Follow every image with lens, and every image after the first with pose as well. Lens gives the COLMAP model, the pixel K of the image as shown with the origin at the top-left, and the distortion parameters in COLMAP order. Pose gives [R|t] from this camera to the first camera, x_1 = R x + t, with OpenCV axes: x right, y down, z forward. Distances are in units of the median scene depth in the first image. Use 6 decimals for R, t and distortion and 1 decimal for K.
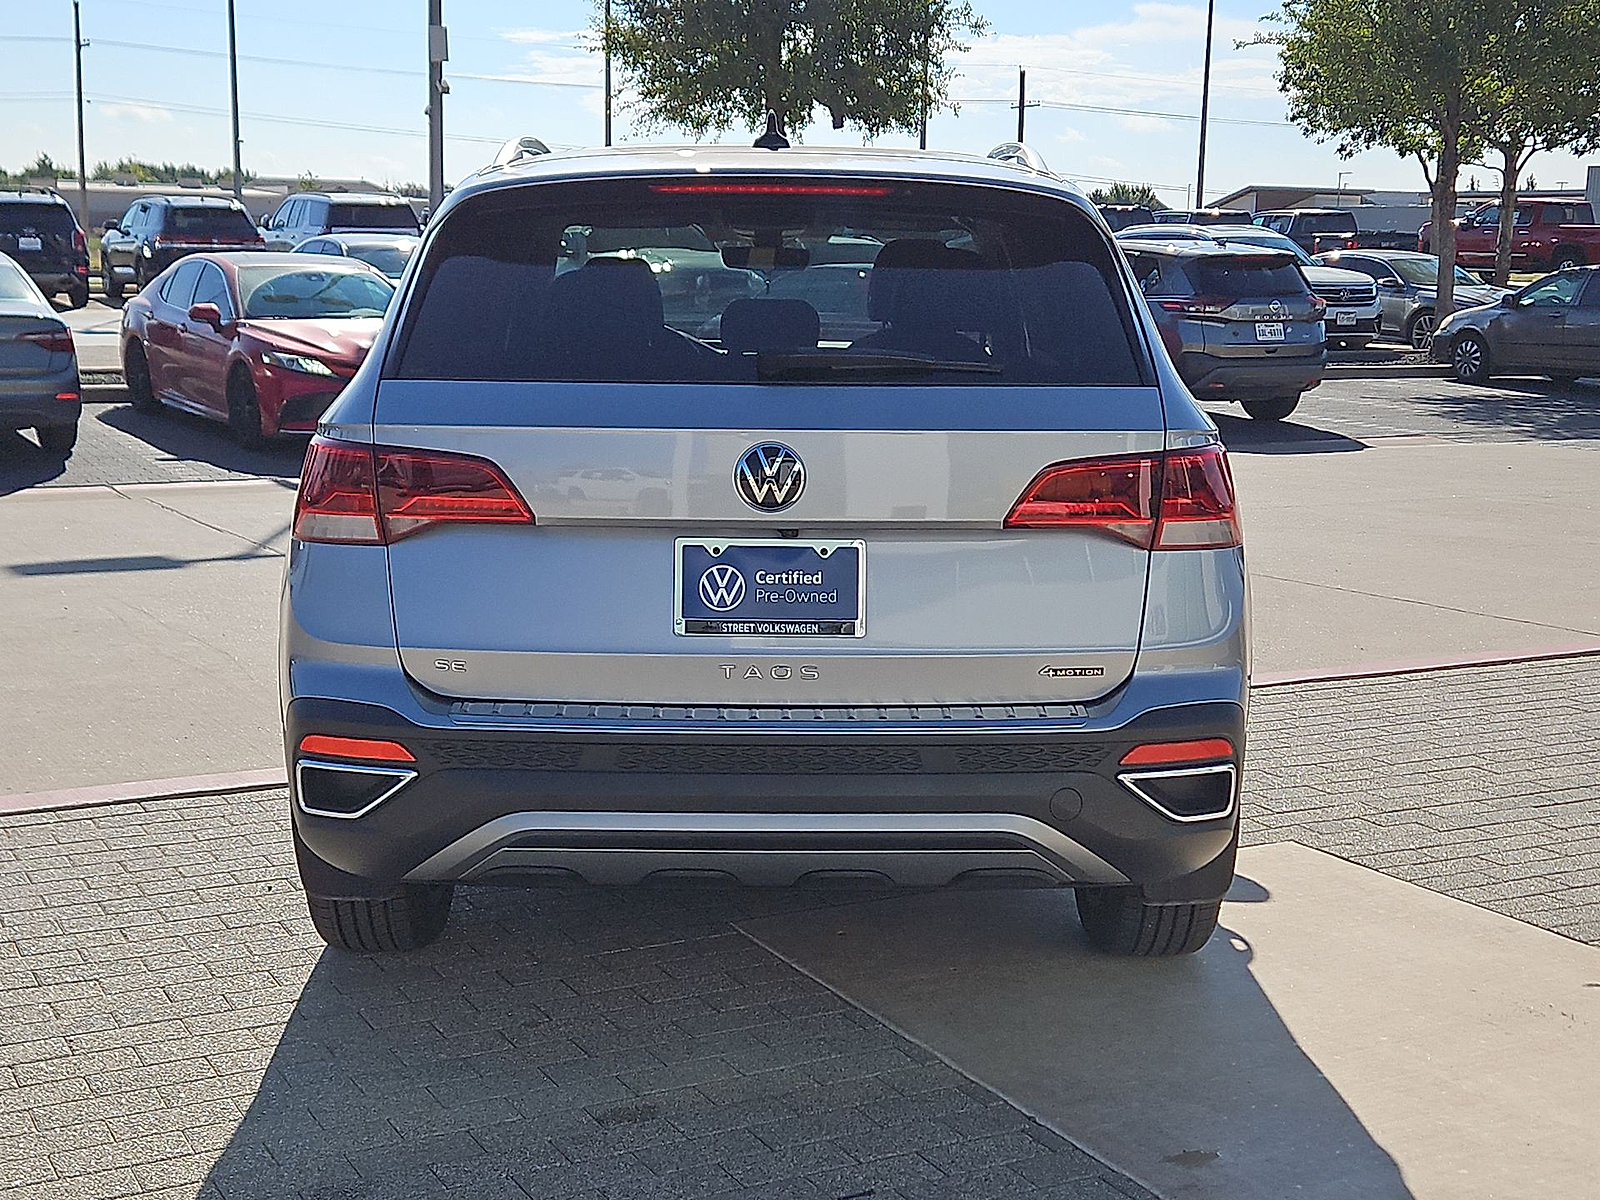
lens RADIAL K [[2218.0, 0, 793.7], [0, 2218.0, 597.4], [0, 0, 1]] dist [0.098166, 0.000000]
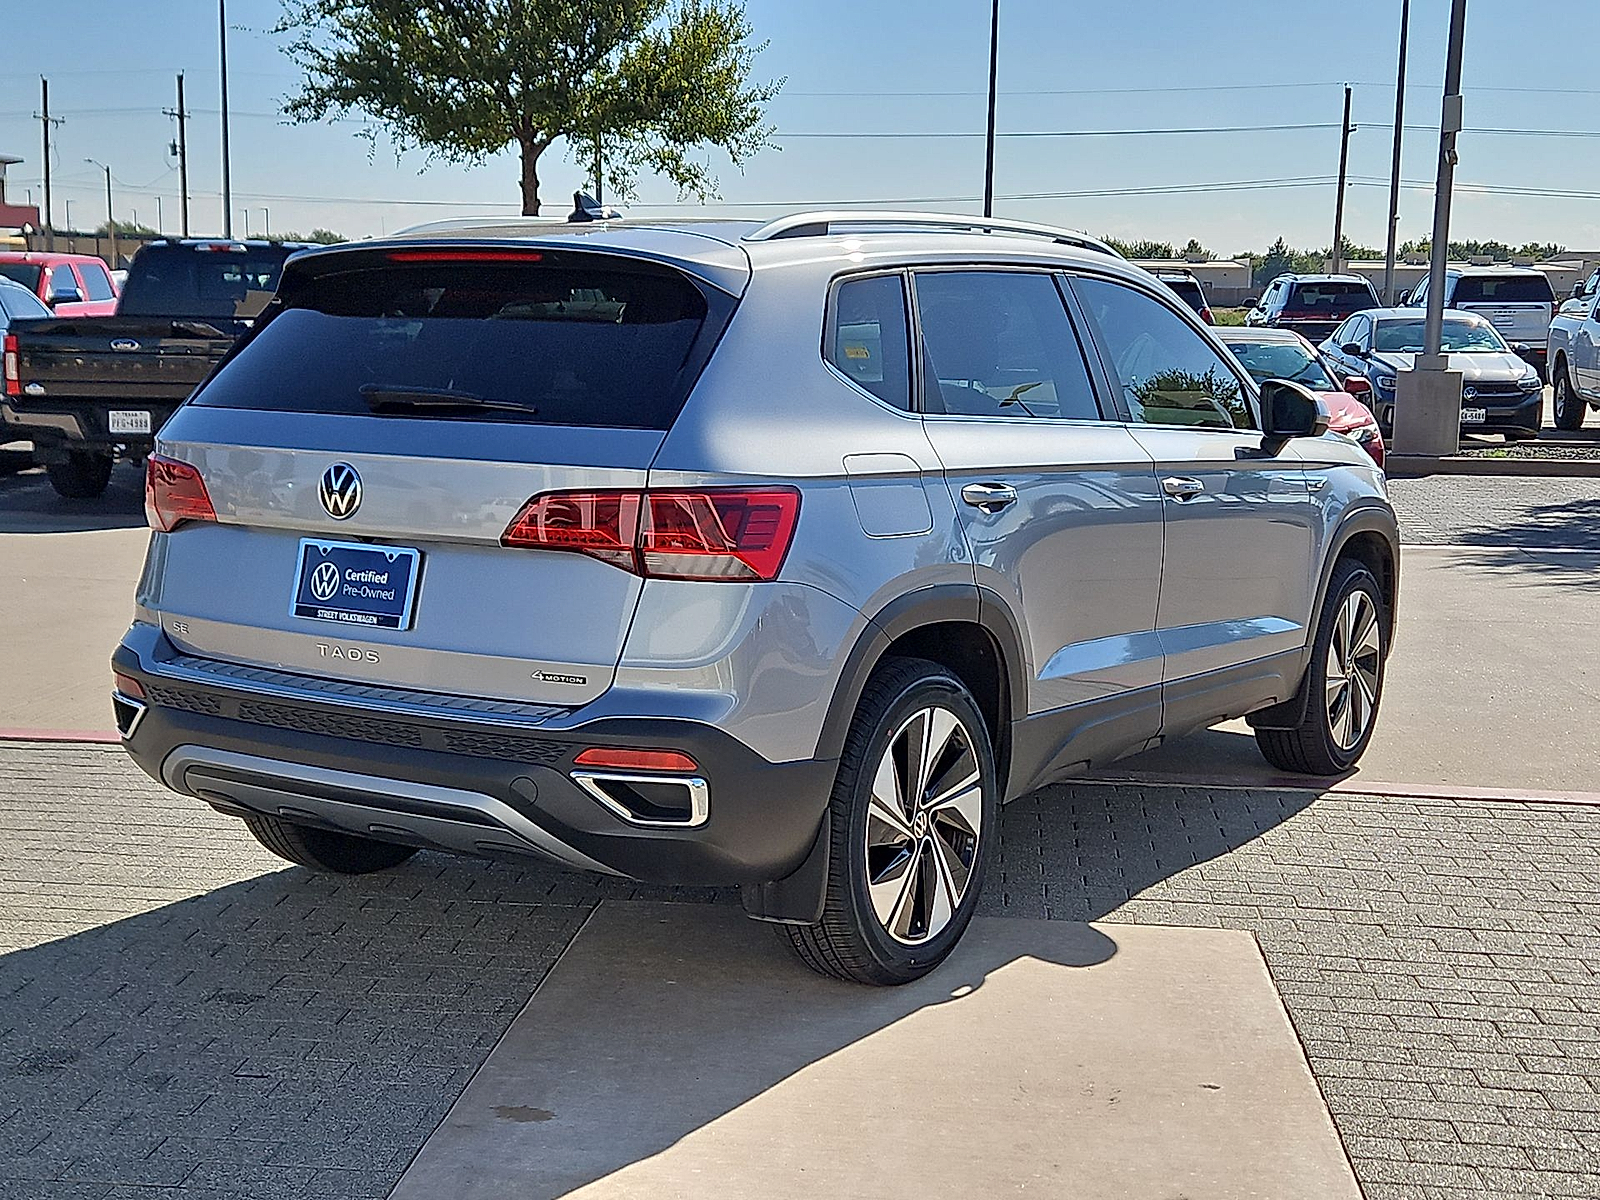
lens RADIAL K [[2218.0, 0, 792.3], [0, 2218.0, 604.3], [0, 0, 1]] dist [0.098166, 0.000000]
pose [[0.801832, 0.075391, -0.592774, 0.894261], [-0.093896, 0.995582, -0.000390, -0.014922], [0.590126, 0.055972, 0.805369, 0.157167]]
